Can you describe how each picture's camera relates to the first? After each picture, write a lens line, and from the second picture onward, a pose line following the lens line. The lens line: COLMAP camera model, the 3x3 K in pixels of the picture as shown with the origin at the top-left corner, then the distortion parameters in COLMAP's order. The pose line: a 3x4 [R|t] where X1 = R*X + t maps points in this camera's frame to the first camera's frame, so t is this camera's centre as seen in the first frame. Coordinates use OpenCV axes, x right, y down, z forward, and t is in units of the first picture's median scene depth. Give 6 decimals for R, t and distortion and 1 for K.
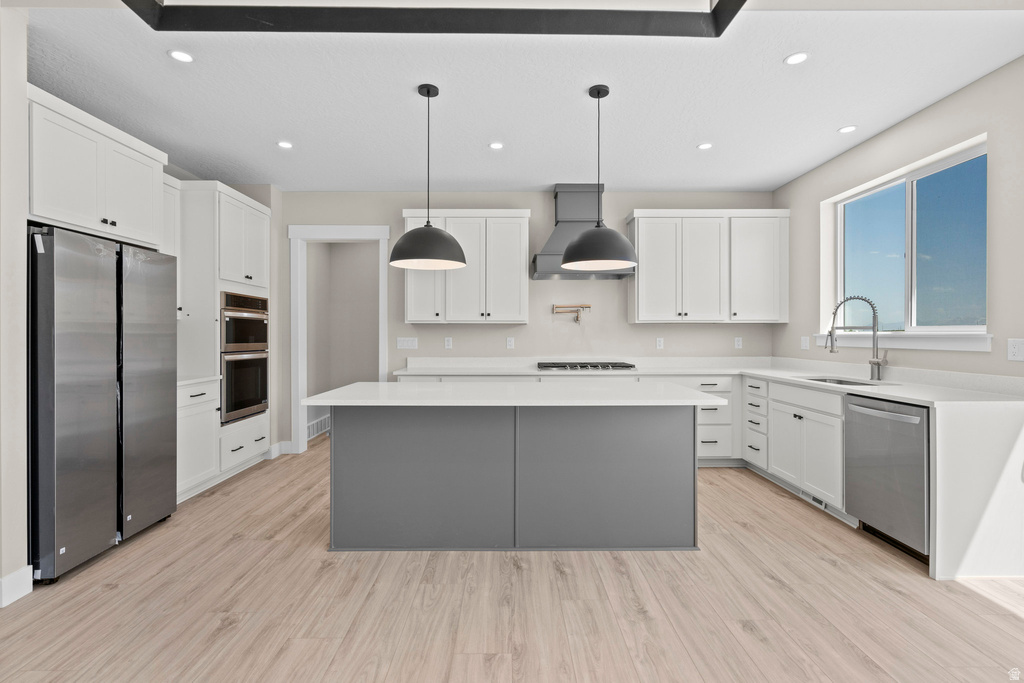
lens RADIAL K [[483.8, 0, 512.0], [0, 483.8, 341.5], [0, 0, 1]] dist [-0.001521, 0.000240]
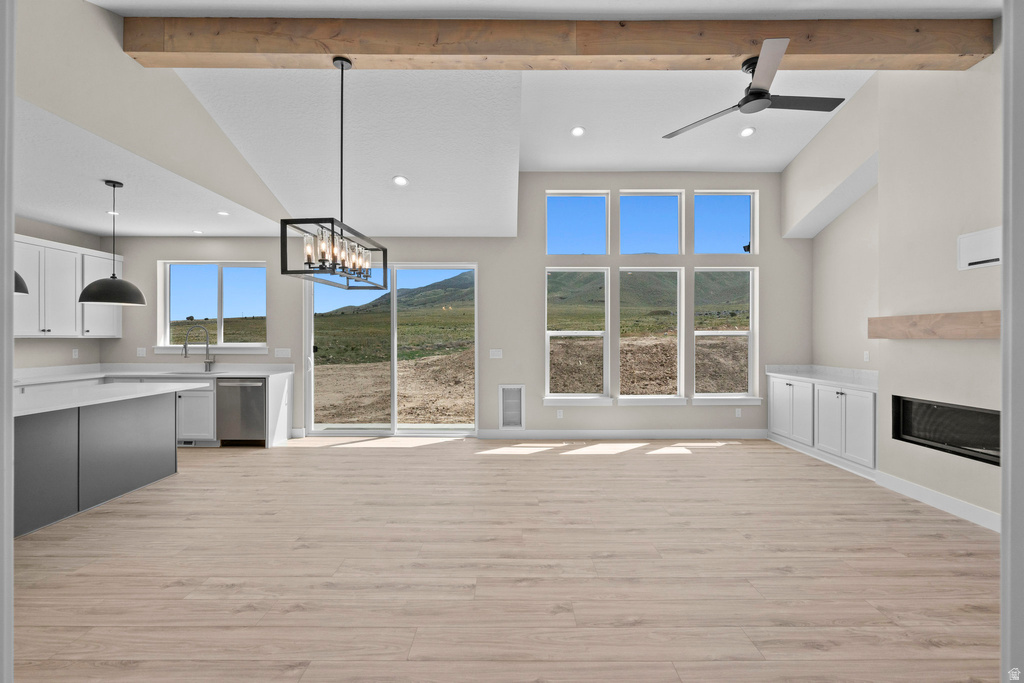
lens RADIAL K [[464.8, 0, 512.0], [0, 464.8, 341.5], [0, 0, 1]] dist [-0.003728, 0.000571]
pose [[0.009637, -0.007518, 0.999925, -0.981822], [0.010348, 0.999919, 0.007418, -0.034610], [-0.999900, 0.010275, 0.009714, -0.173534]]
